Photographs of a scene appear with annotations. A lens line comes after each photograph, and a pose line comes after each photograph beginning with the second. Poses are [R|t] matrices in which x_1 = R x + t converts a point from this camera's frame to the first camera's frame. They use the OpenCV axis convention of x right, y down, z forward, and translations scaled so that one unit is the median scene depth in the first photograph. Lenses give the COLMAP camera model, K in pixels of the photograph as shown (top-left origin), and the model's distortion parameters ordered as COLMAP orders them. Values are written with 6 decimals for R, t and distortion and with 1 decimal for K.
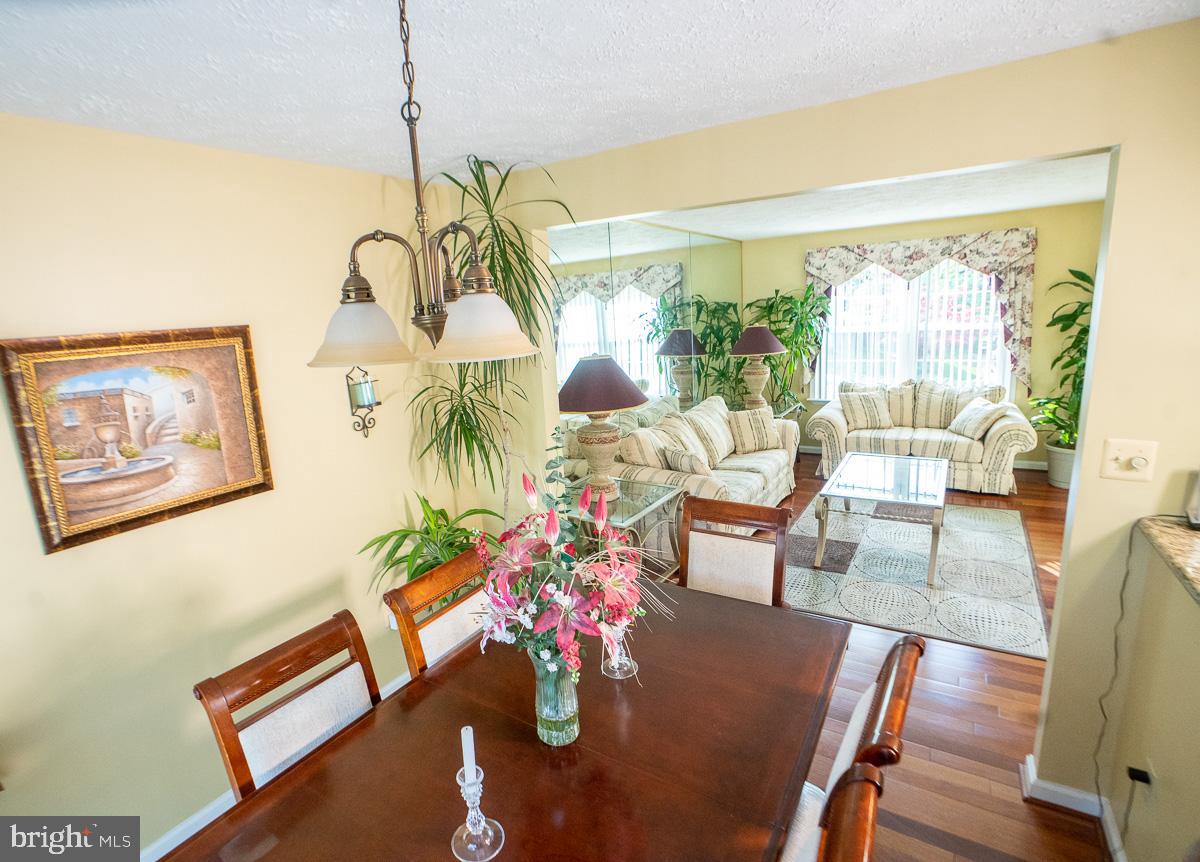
lens RADIAL K [[597.4, 0, 567.4], [0, 597.4, 433.0], [0, 0, 1]] dist [-0.042628, 0.011758]
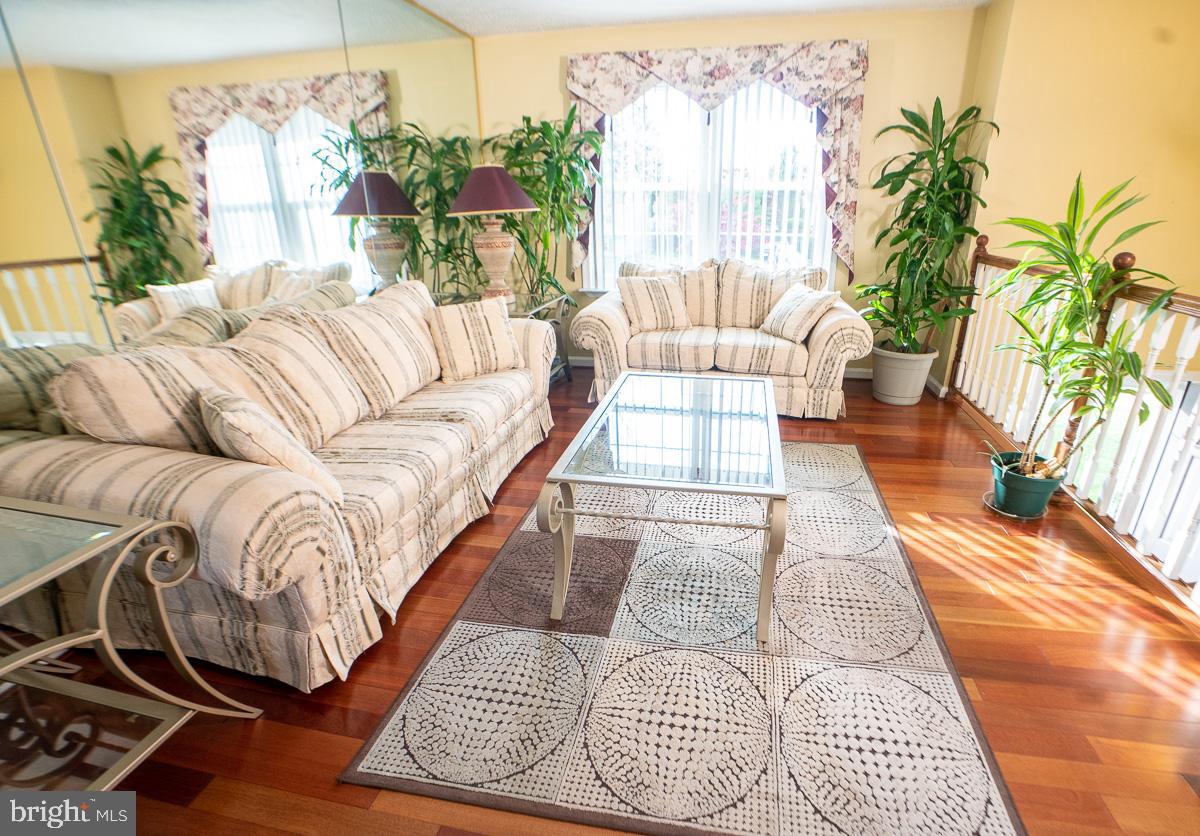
lens RADIAL K [[579.4, 0, 637.0], [0, 579.4, 423.4], [0, 0, 1]] dist [-0.051564, 0.008109]
pose [[0.916331, -0.085957, 0.391088, 0.236165], [0.028587, 0.988239, 0.150224, -0.002600], [-0.399401, -0.126475, 0.908010, 0.426803]]
